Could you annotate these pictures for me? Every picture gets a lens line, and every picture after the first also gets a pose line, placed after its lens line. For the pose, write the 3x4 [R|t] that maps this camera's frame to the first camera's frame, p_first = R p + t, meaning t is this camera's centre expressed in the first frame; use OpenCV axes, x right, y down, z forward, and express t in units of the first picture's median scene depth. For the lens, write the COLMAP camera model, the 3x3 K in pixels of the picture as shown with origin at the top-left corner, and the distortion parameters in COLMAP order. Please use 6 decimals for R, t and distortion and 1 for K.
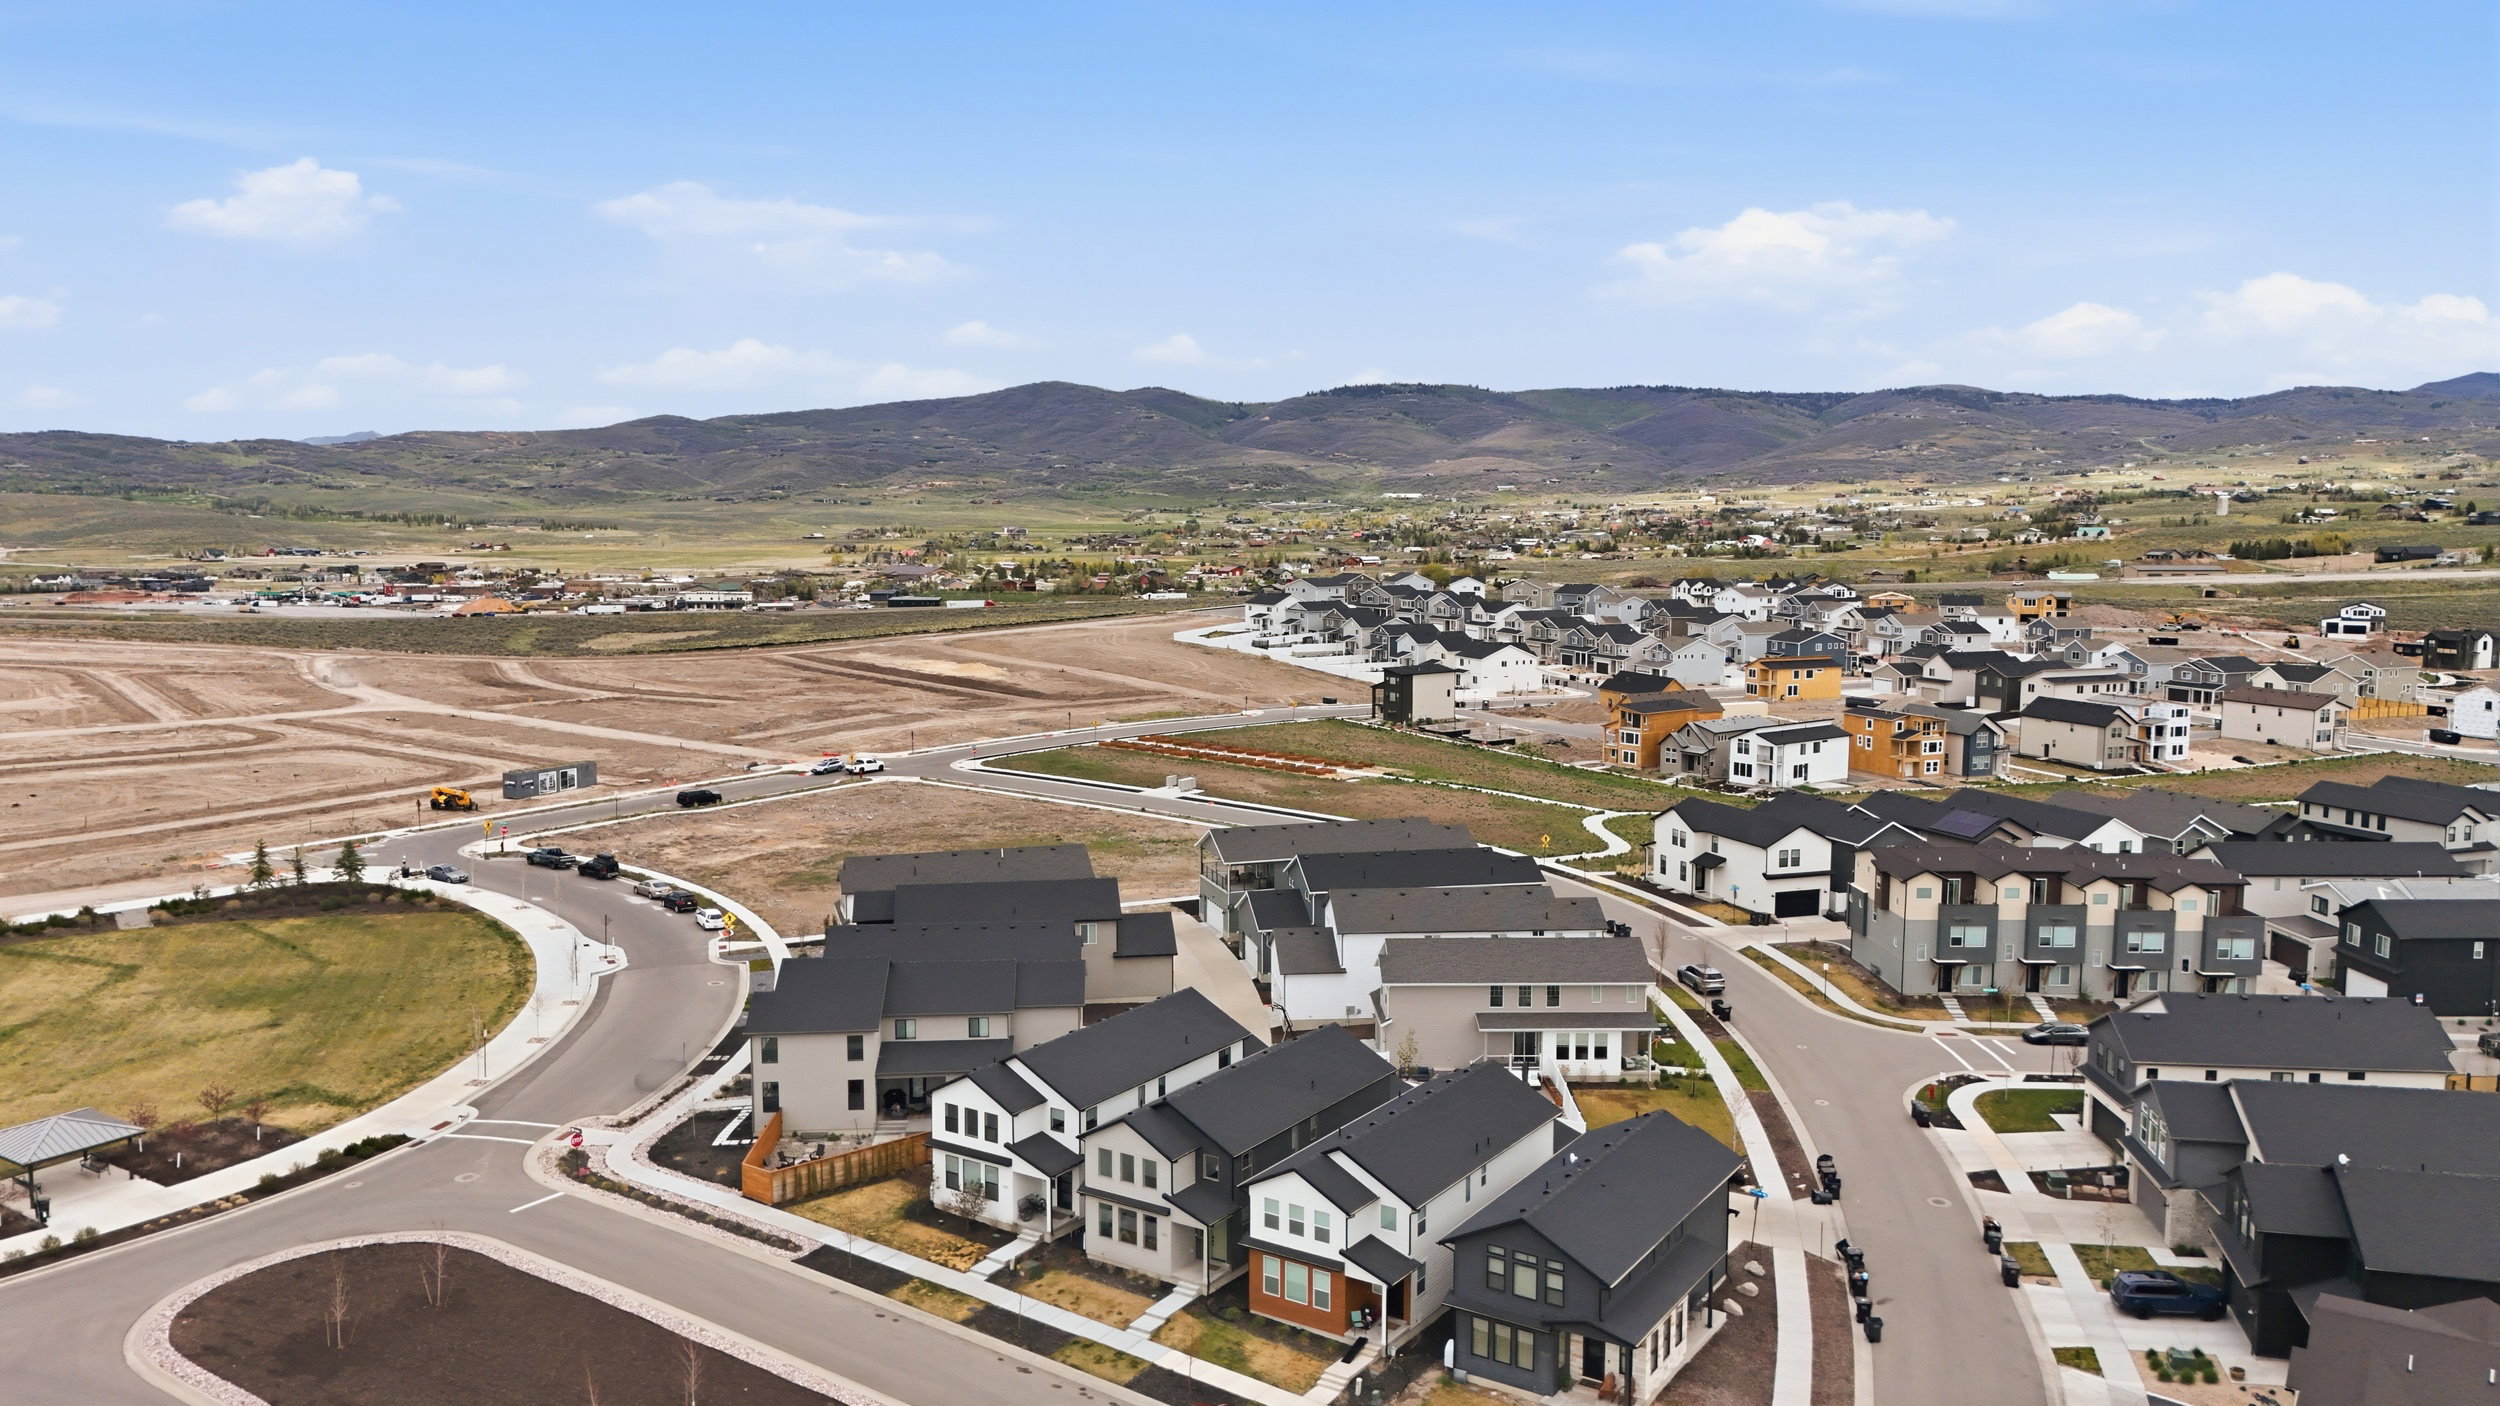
lens RADIAL K [[1846.7, 0, 1241.5], [0, 1846.7, 703.9], [0, 0, 1]] dist [0.078687, -0.081684]
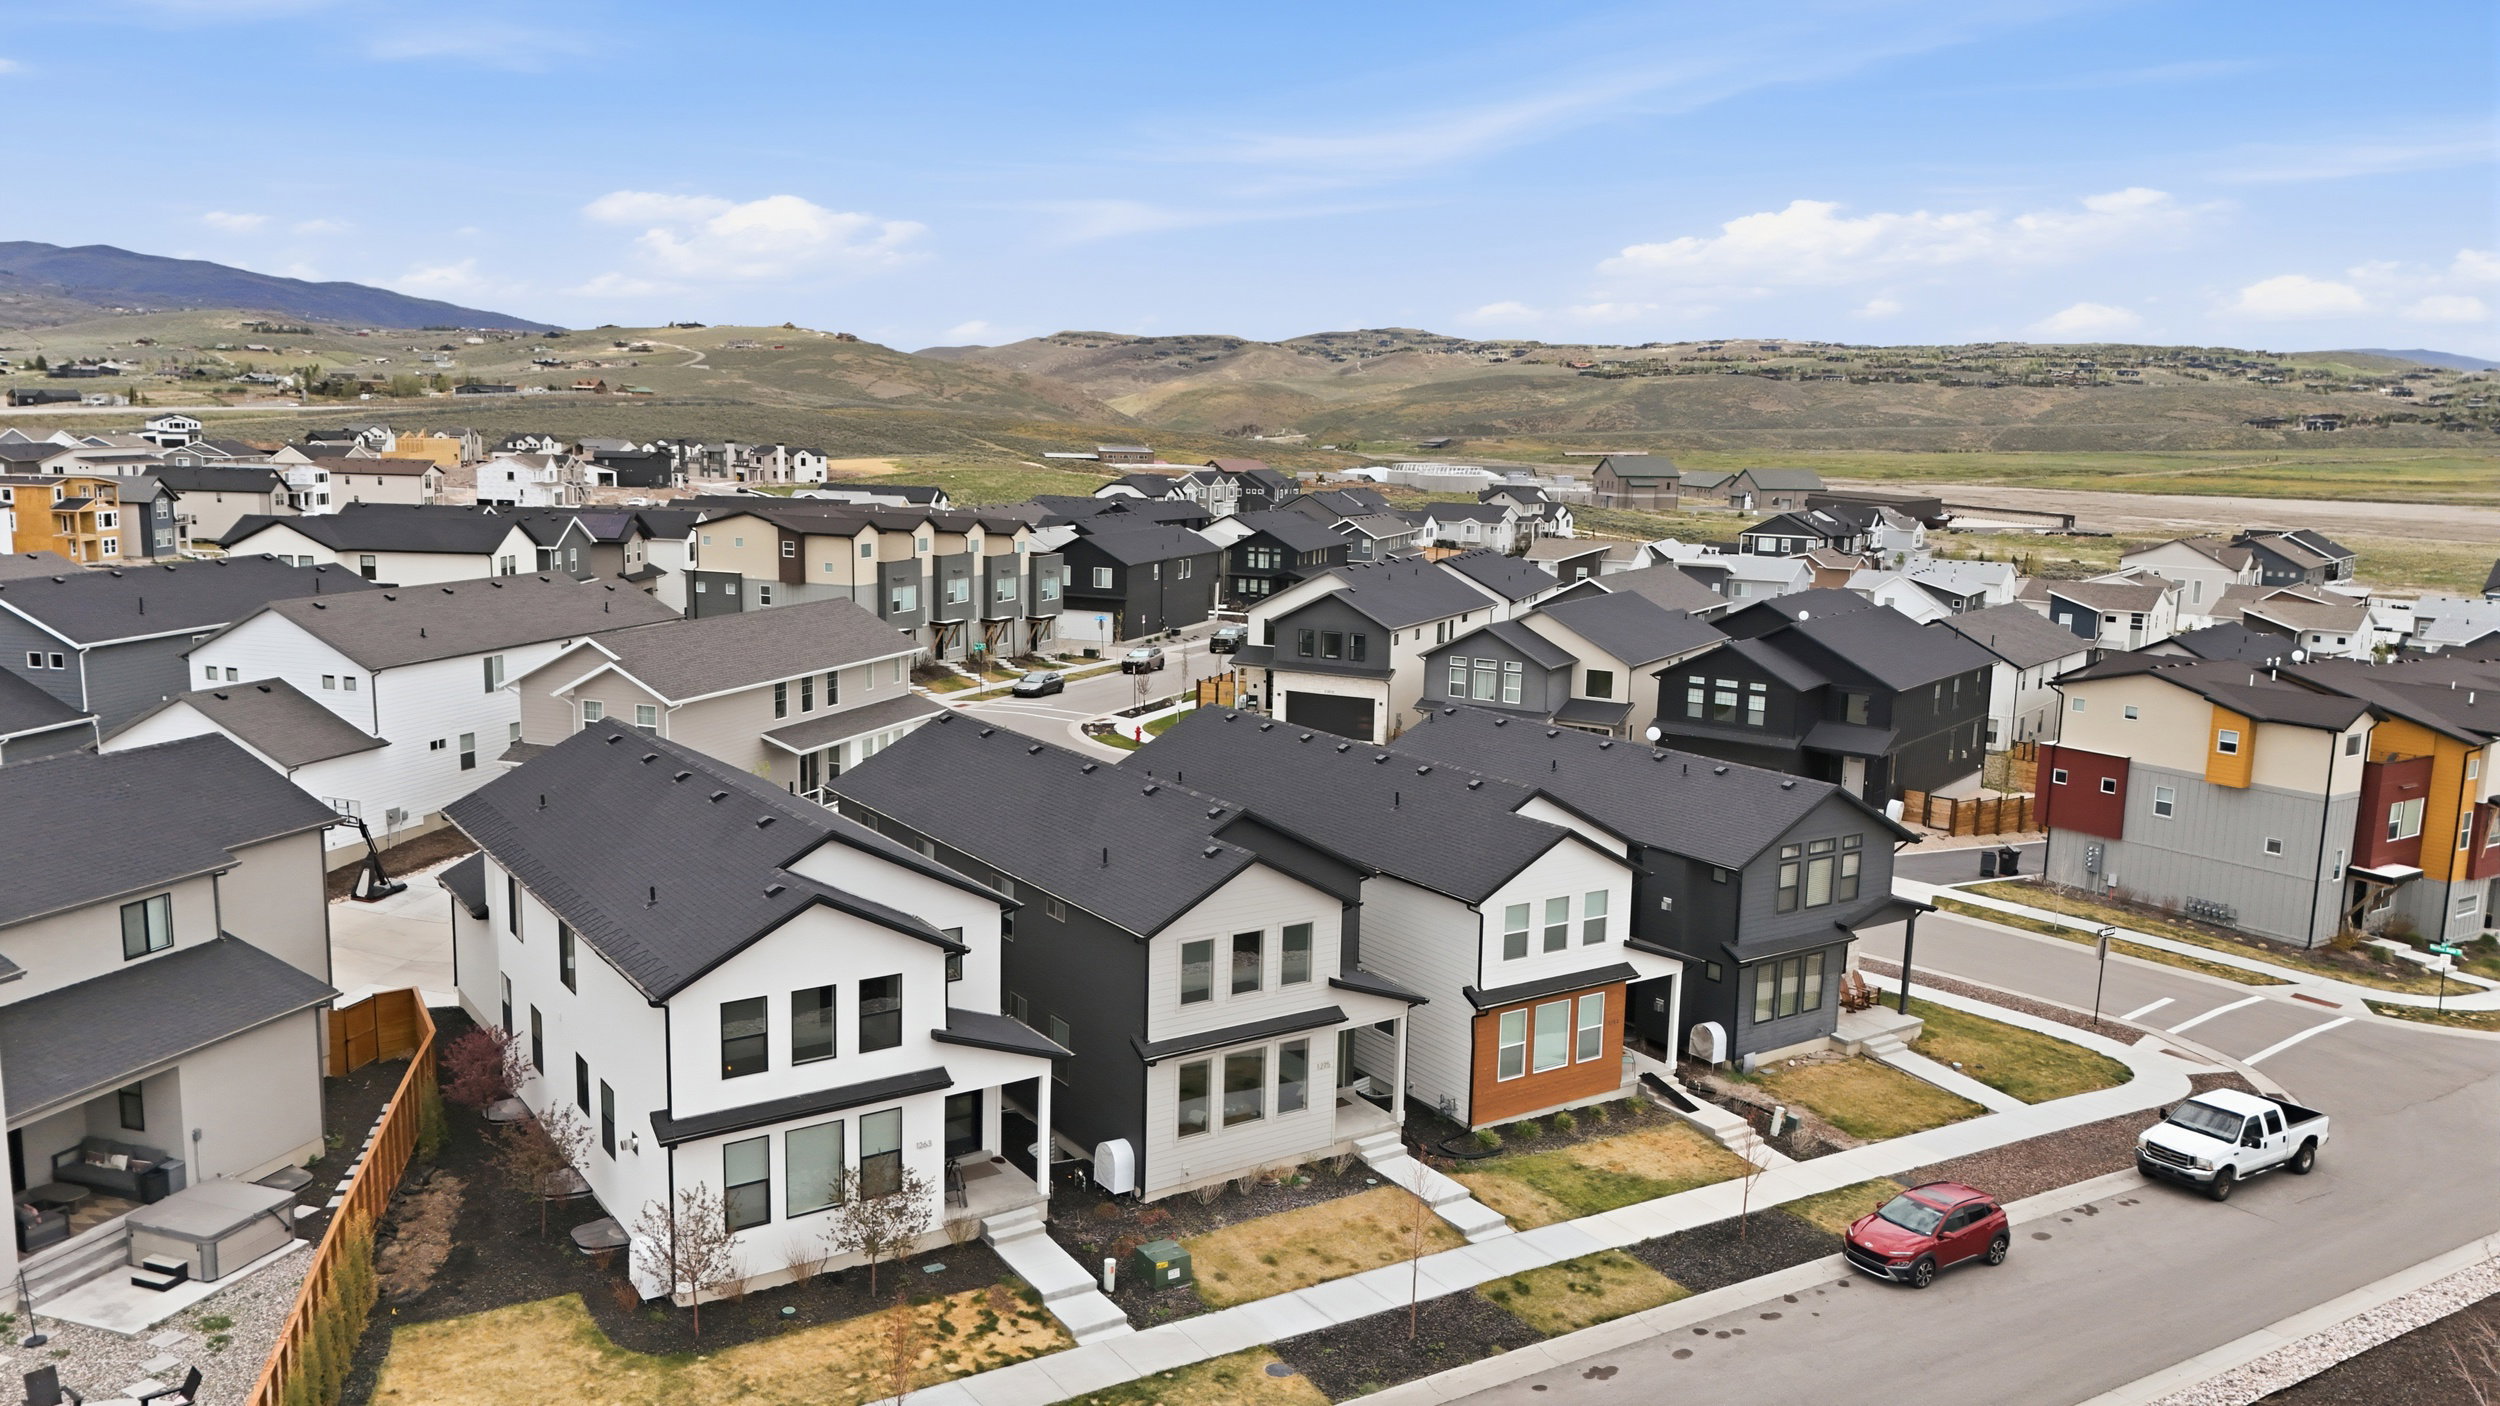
lens RADIAL K [[1846.7, 0, 1257.7], [0, 1846.7, 700.0], [0, 0, 1]] dist [0.078687, -0.081684]
pose [[0.369313, -0.134772, 0.919480, -0.294939], [0.079775, 0.990373, 0.113122, 0.082590], [-0.925875, 0.031574, 0.376509, 0.509075]]
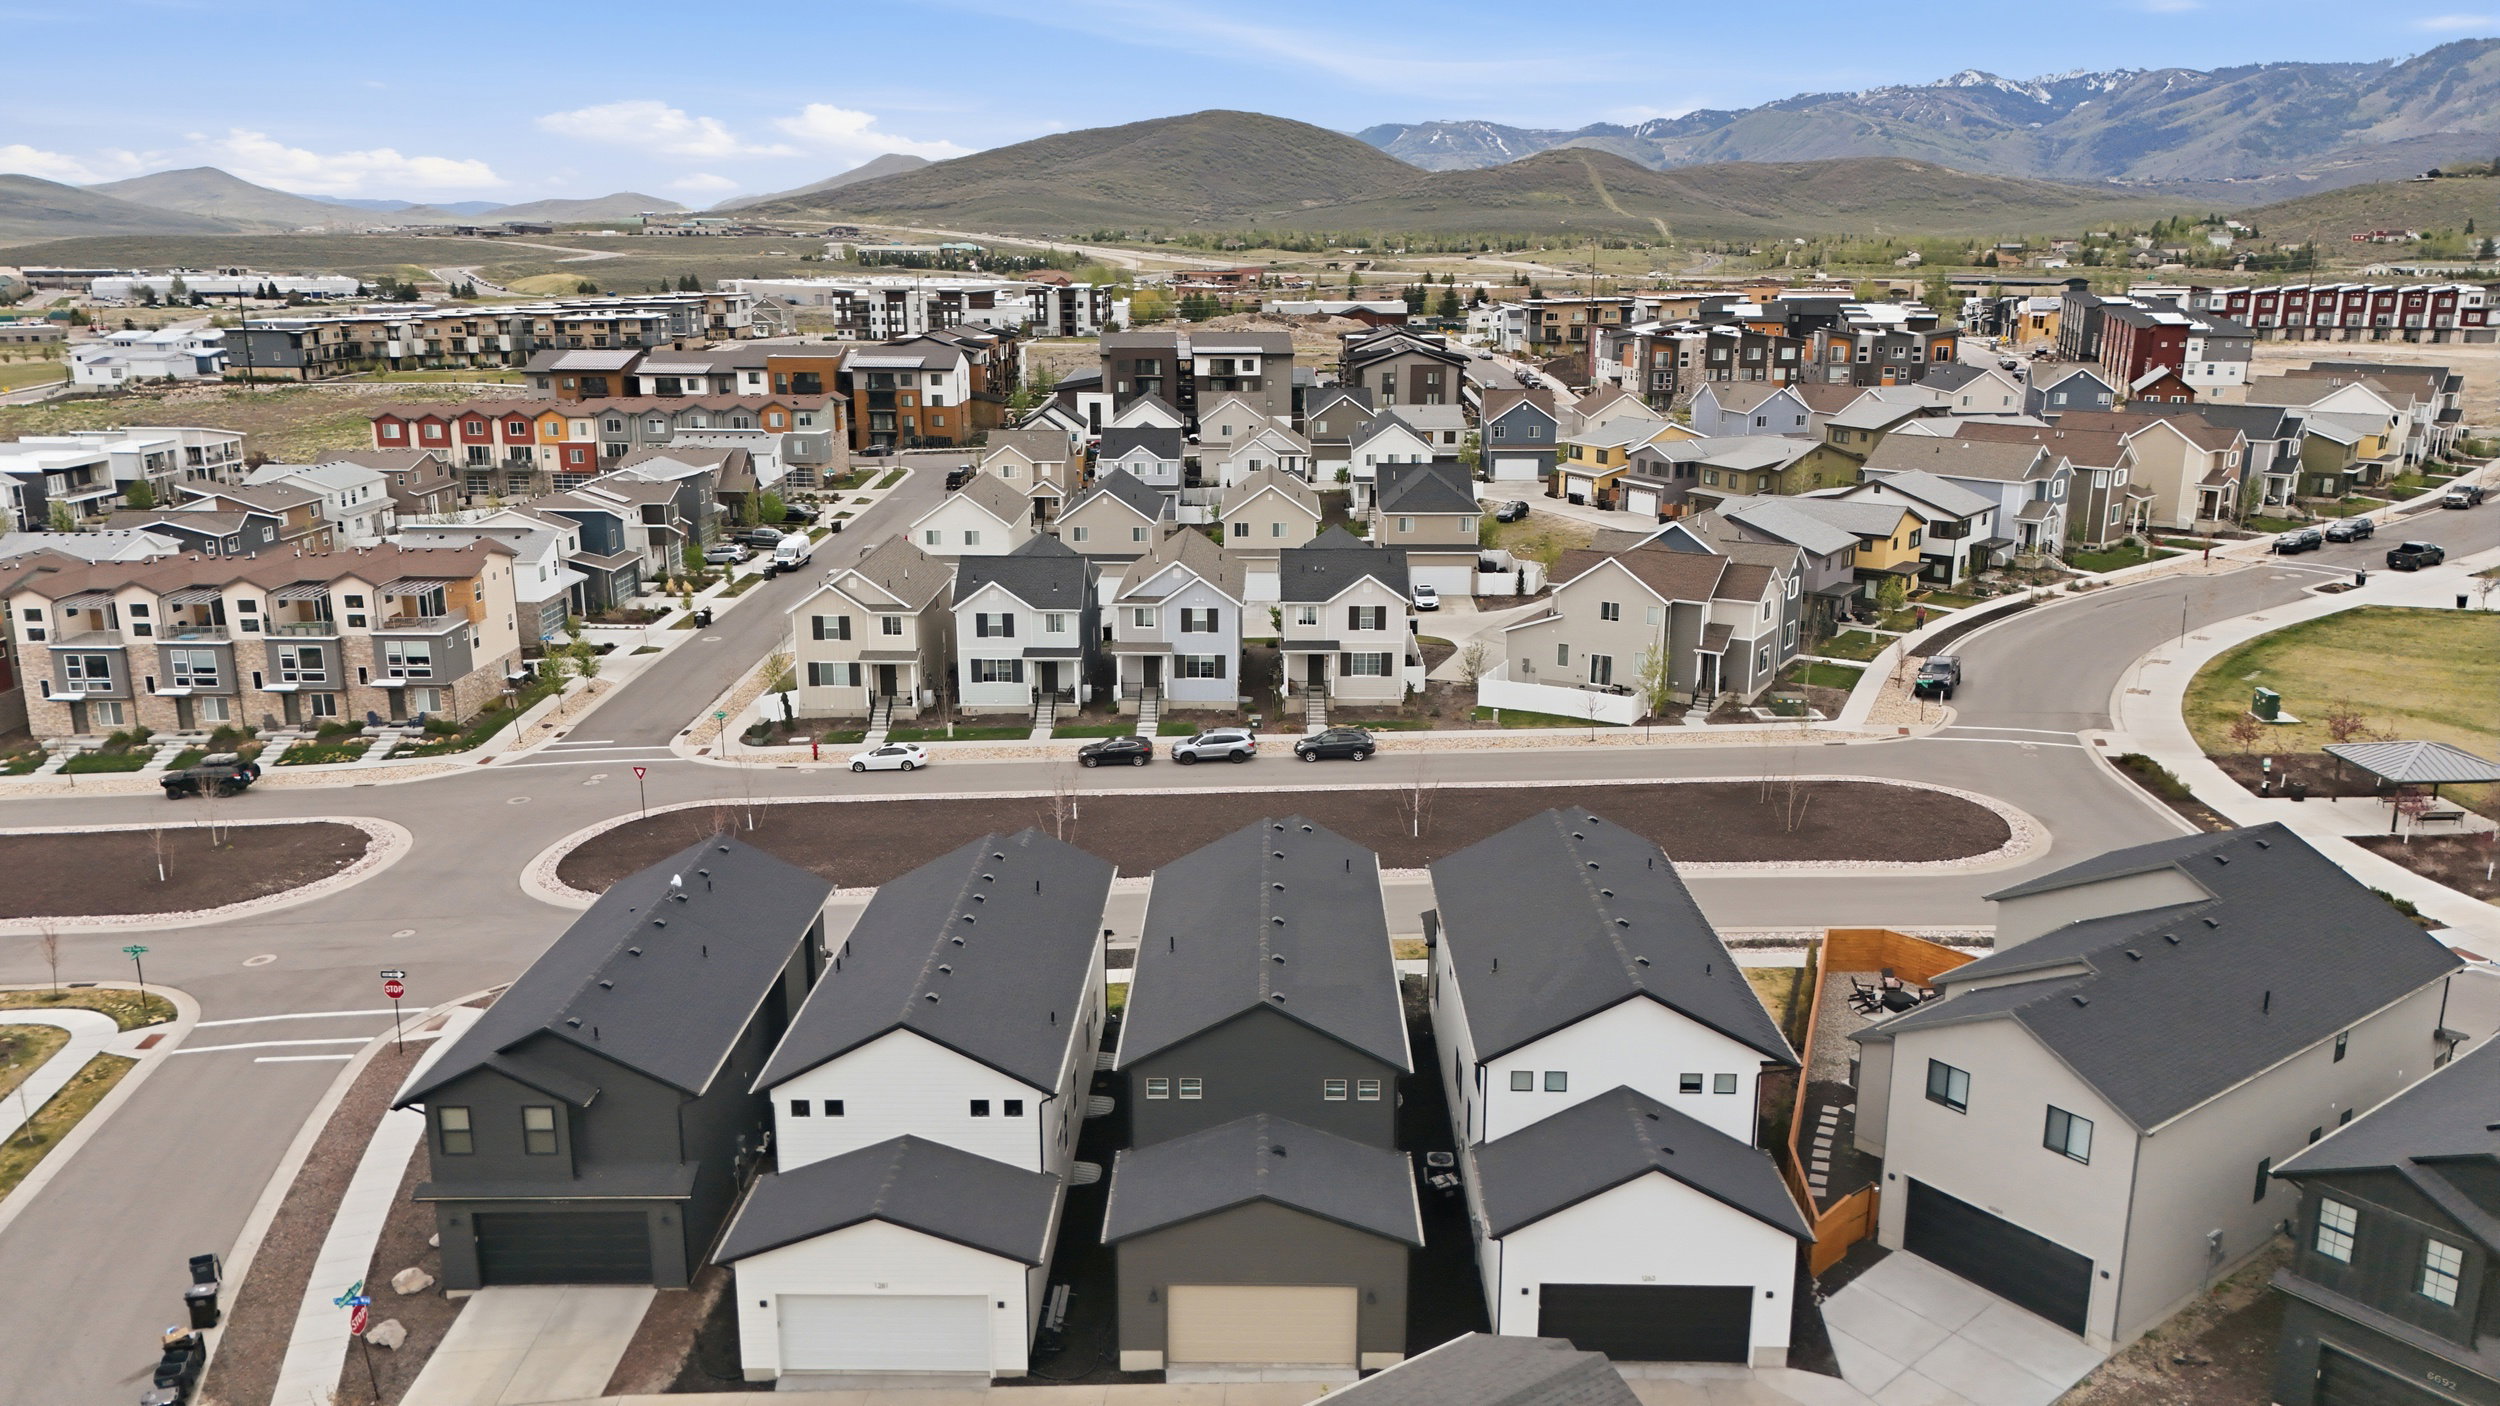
lens RADIAL K [[1846.7, 0, 1258.4], [0, 1846.7, 701.4], [0, 0, 1]] dist [0.078687, -0.081684]
pose [[-0.844792, 0.131281, -0.518741, 0.202631], [-0.061221, 0.939358, 0.337430, -0.042897], [0.531582, 0.316816, -0.785524, 0.960556]]
